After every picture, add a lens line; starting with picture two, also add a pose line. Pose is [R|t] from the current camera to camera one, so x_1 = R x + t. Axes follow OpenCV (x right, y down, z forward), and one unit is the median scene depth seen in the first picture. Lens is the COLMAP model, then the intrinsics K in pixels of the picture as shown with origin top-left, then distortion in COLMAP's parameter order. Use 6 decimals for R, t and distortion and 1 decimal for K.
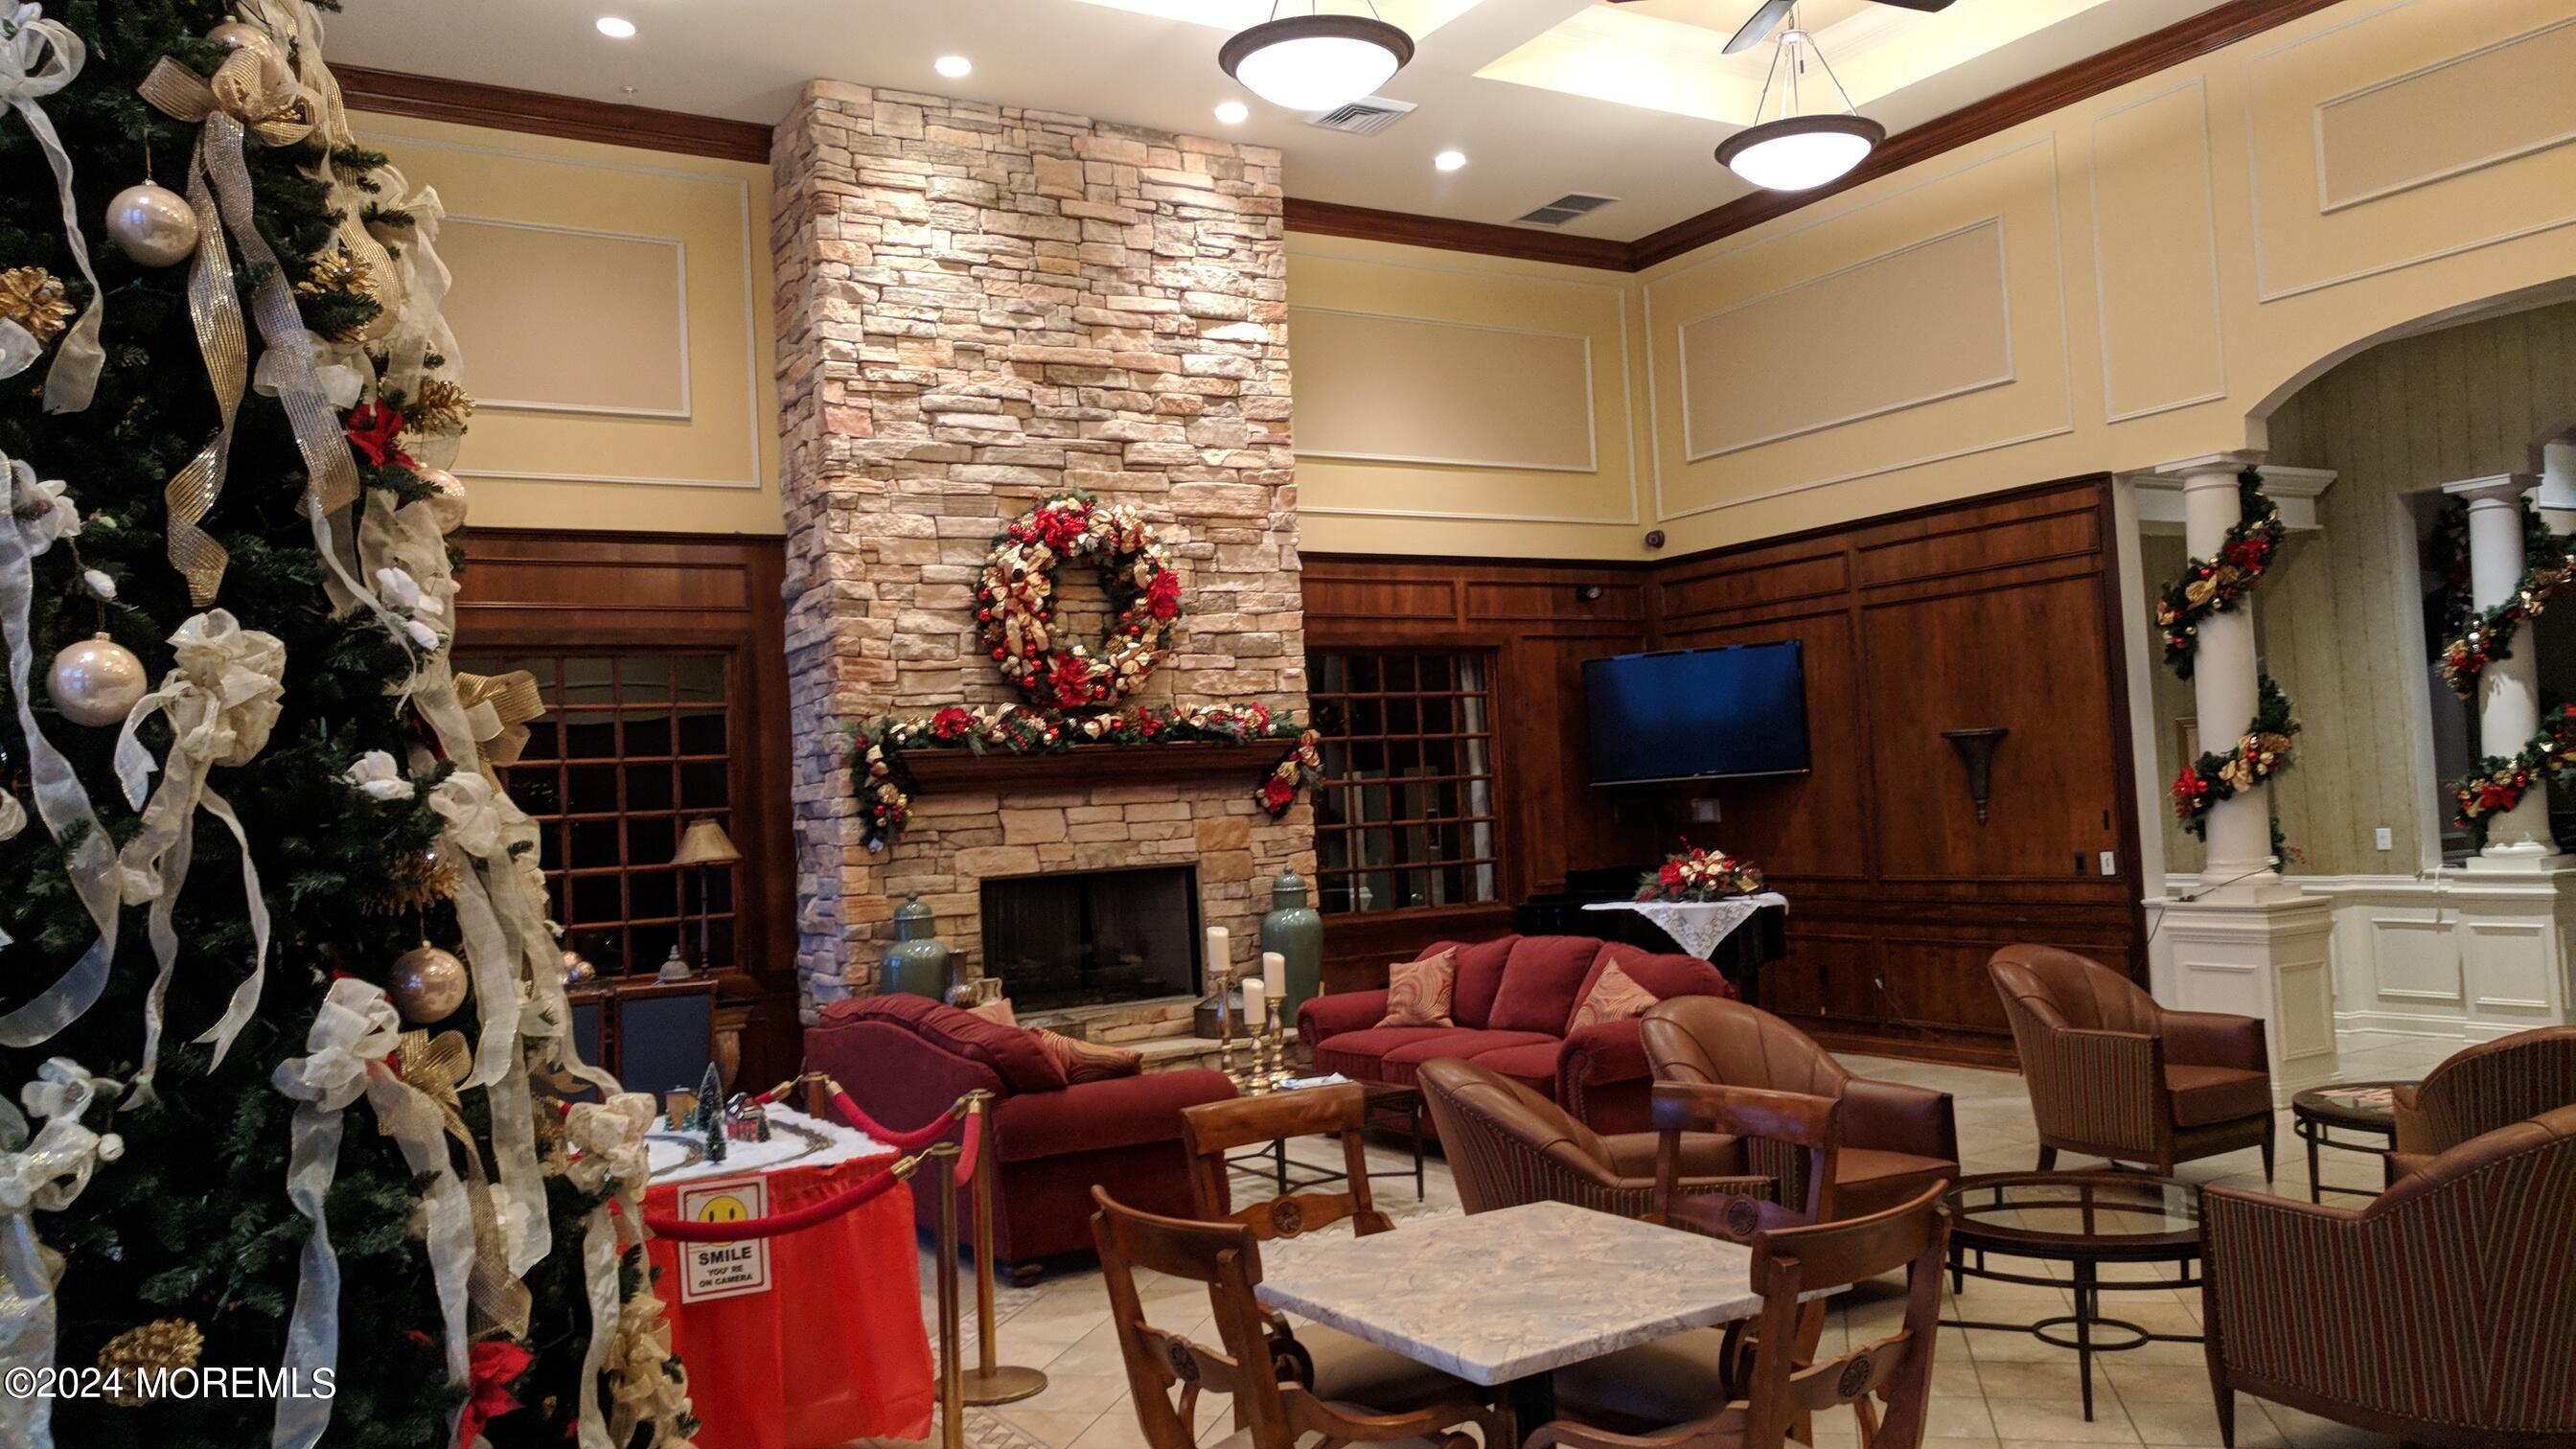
lens RADIAL K [[1968.6, 0, 1288.0], [0, 1968.6, 724.5], [0, 0, 1]] dist [0.000727, 0.000011]
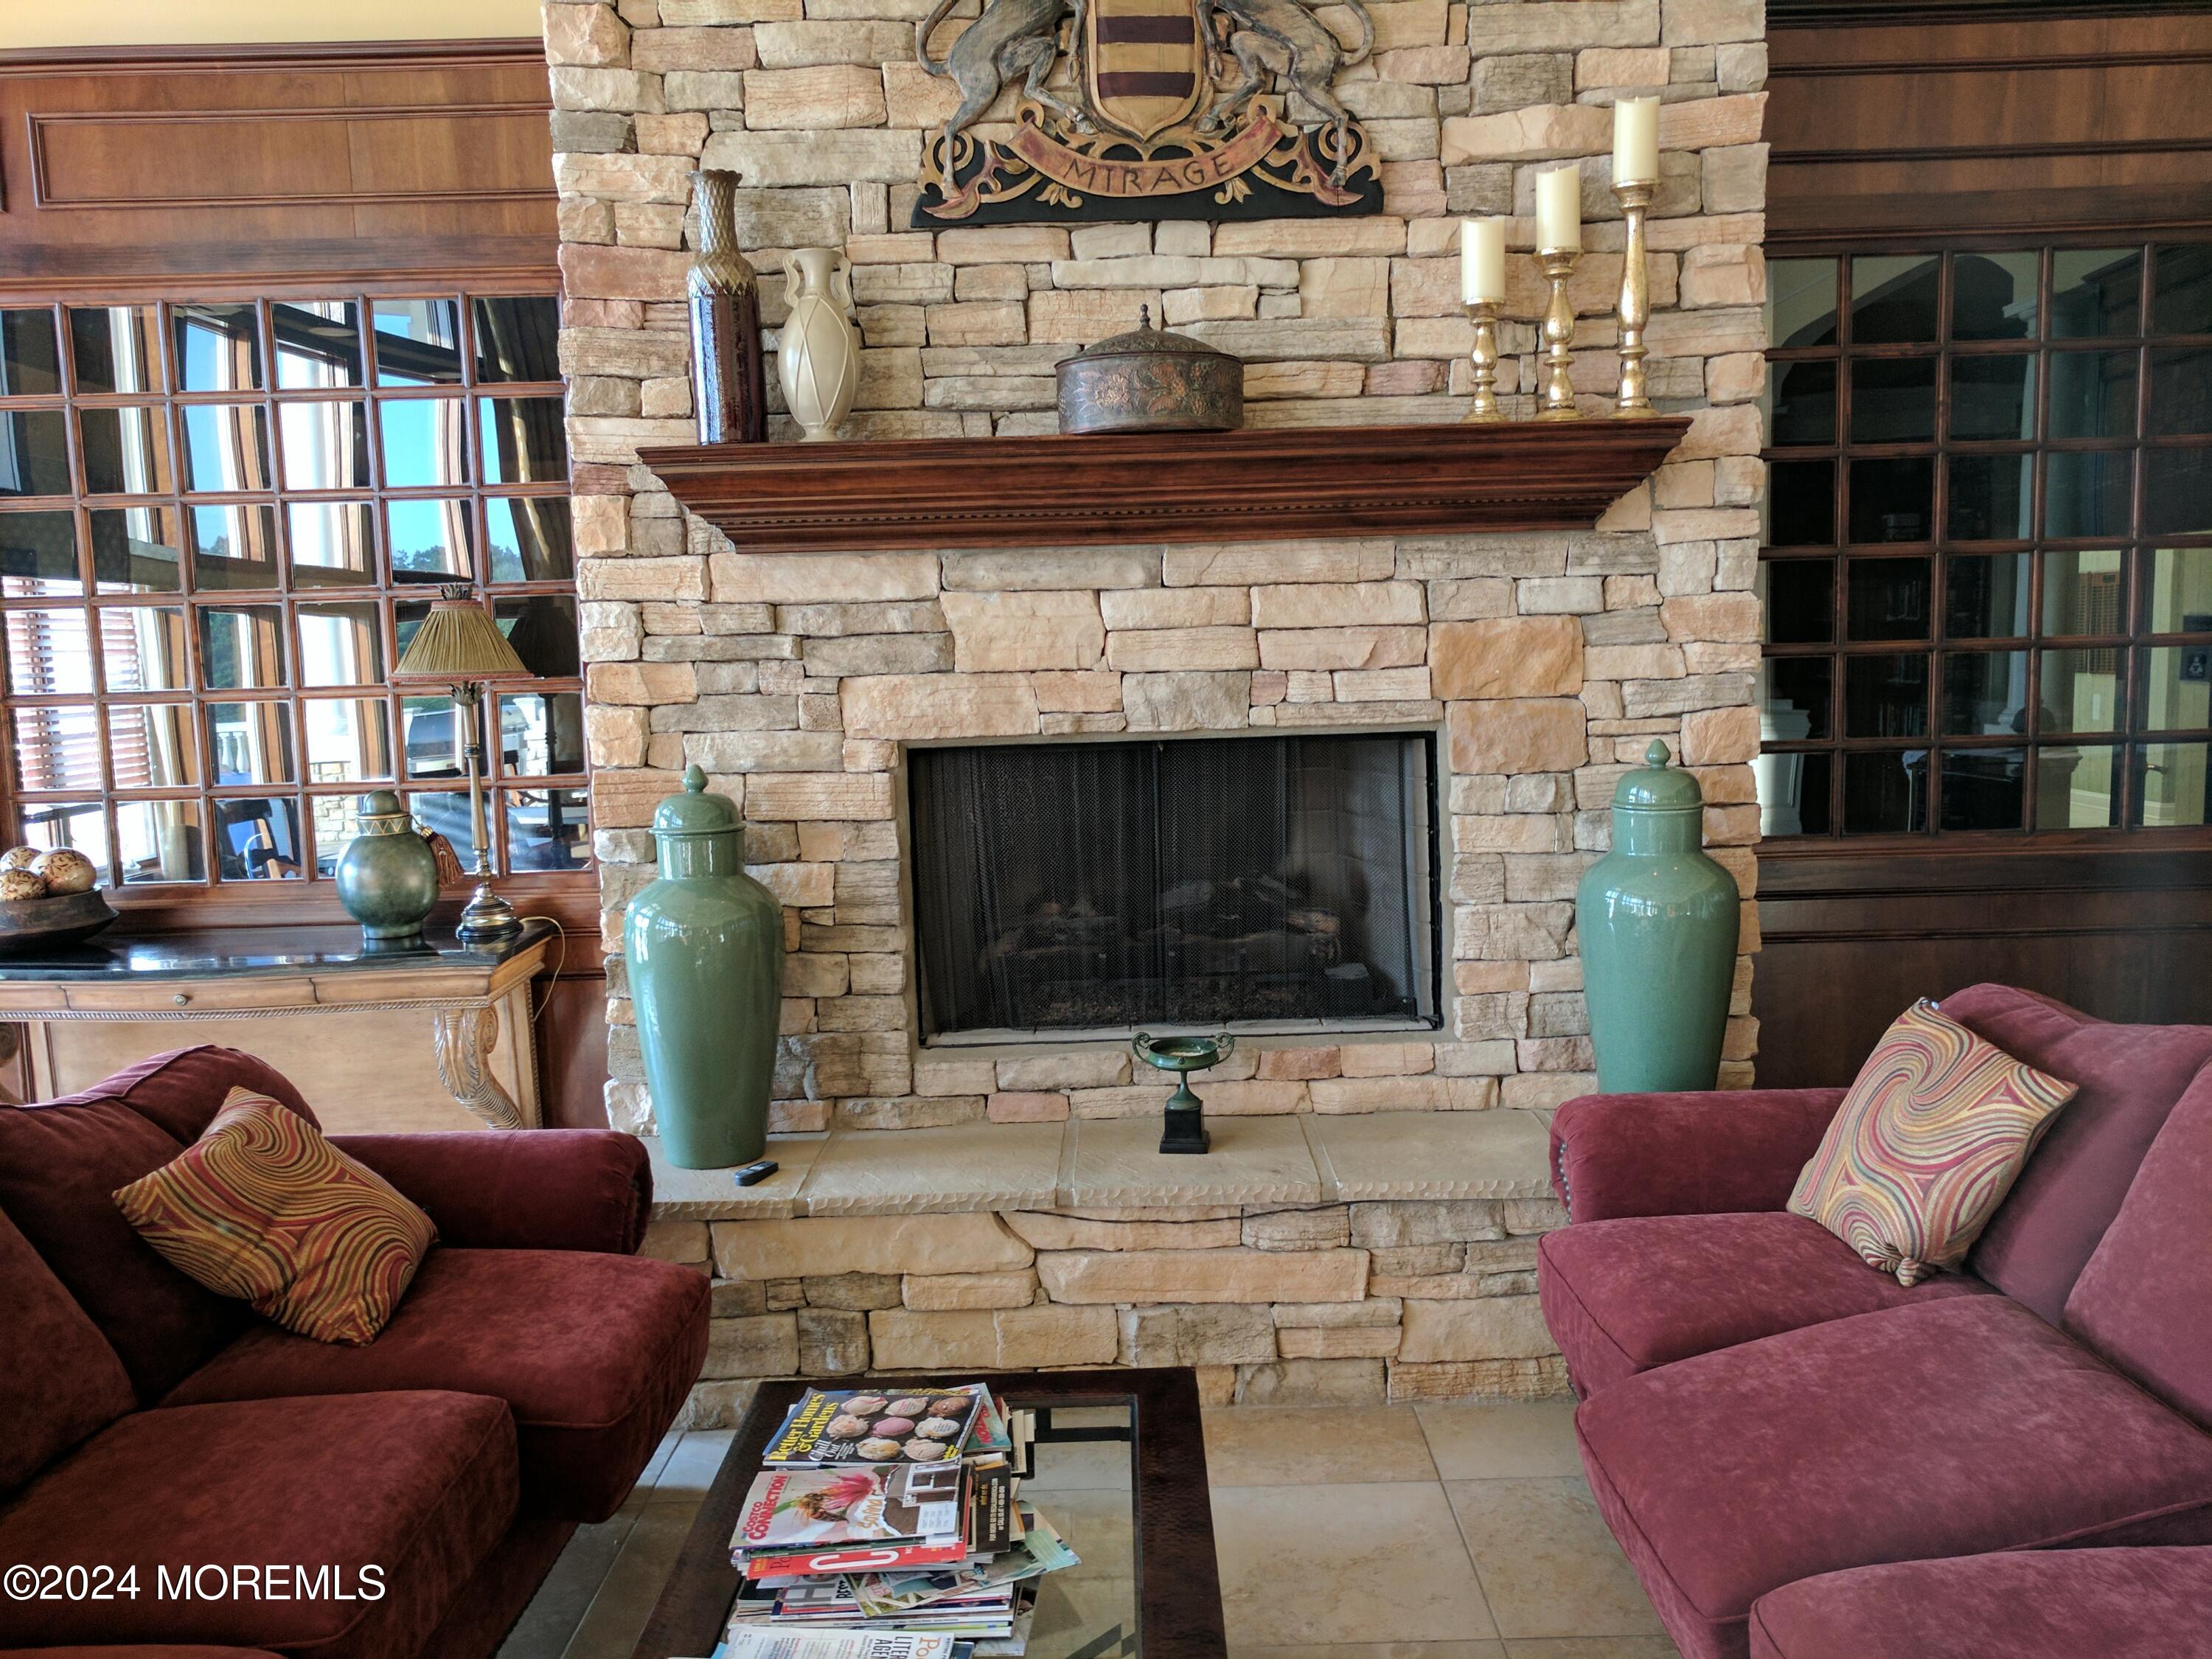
lens RADIAL K [[1813.1, 0, 1106.0], [0, 1813.1, 829.5], [0, 0, 1]] dist [-0.007120, -0.007821]
pose [[0.862180, 0.090555, -0.498443, 0.092860], [0.004914, 0.982353, 0.186969, 0.018899], [0.506579, -0.163650, 0.846520, 0.646896]]
